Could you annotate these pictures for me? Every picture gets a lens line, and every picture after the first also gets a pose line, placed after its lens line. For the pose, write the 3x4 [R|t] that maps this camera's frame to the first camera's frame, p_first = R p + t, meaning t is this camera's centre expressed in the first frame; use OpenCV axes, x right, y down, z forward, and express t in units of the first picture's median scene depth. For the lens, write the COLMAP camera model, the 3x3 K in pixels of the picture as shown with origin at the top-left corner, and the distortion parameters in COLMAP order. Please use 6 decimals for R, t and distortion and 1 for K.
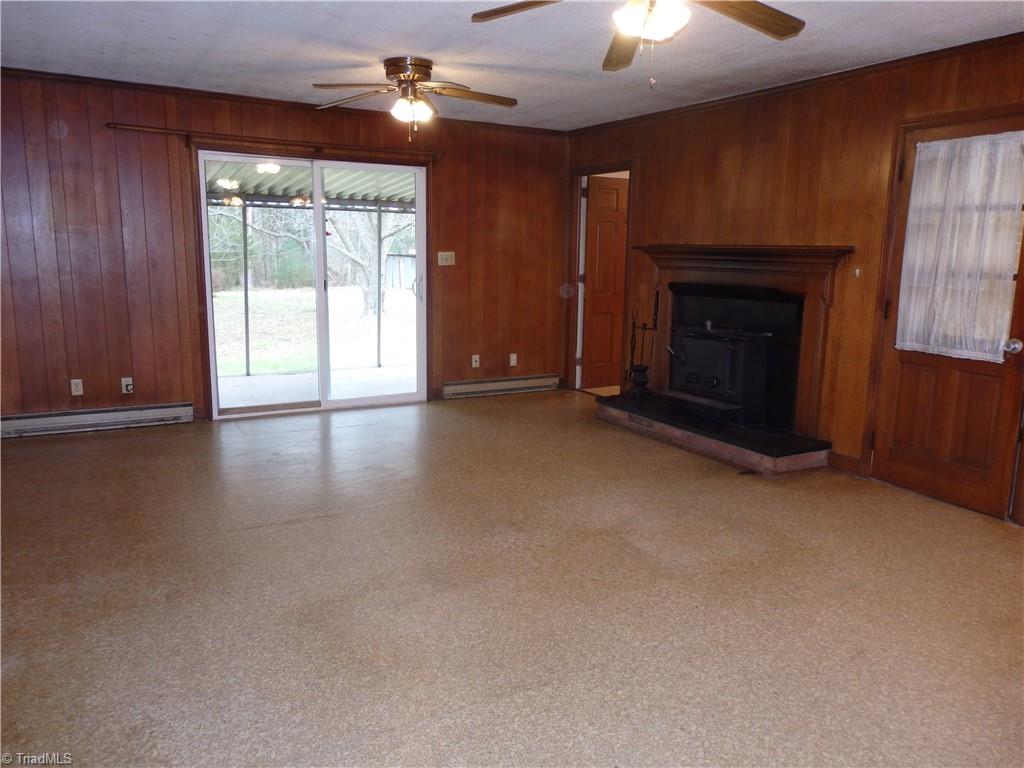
lens RADIAL K [[756.7, 0, 508.9], [0, 756.7, 381.5], [0, 0, 1]] dist [-0.001858, 0.013539]
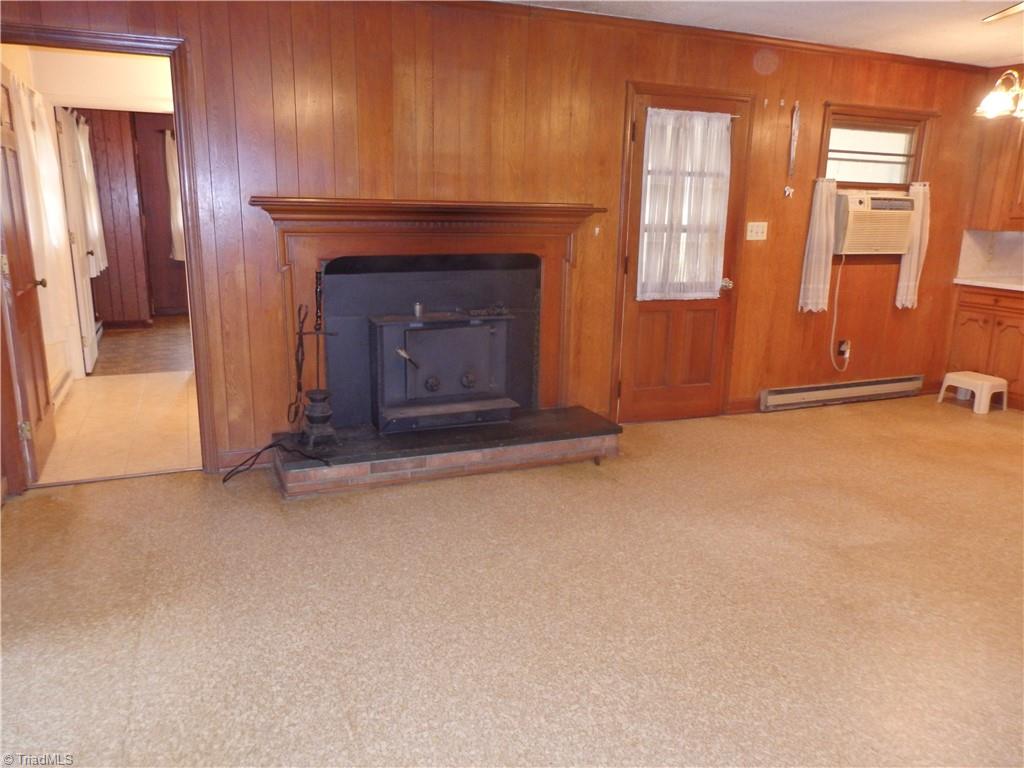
lens RADIAL K [[756.7, 0, 509.4], [0, 756.7, 390.8], [0, 0, 1]] dist [-0.001858, 0.013539]
pose [[0.109620, -0.241794, 0.964116, -0.564842], [0.159345, 0.961691, 0.223068, -0.183695], [-0.981118, 0.129174, 0.143950, 1.005482]]
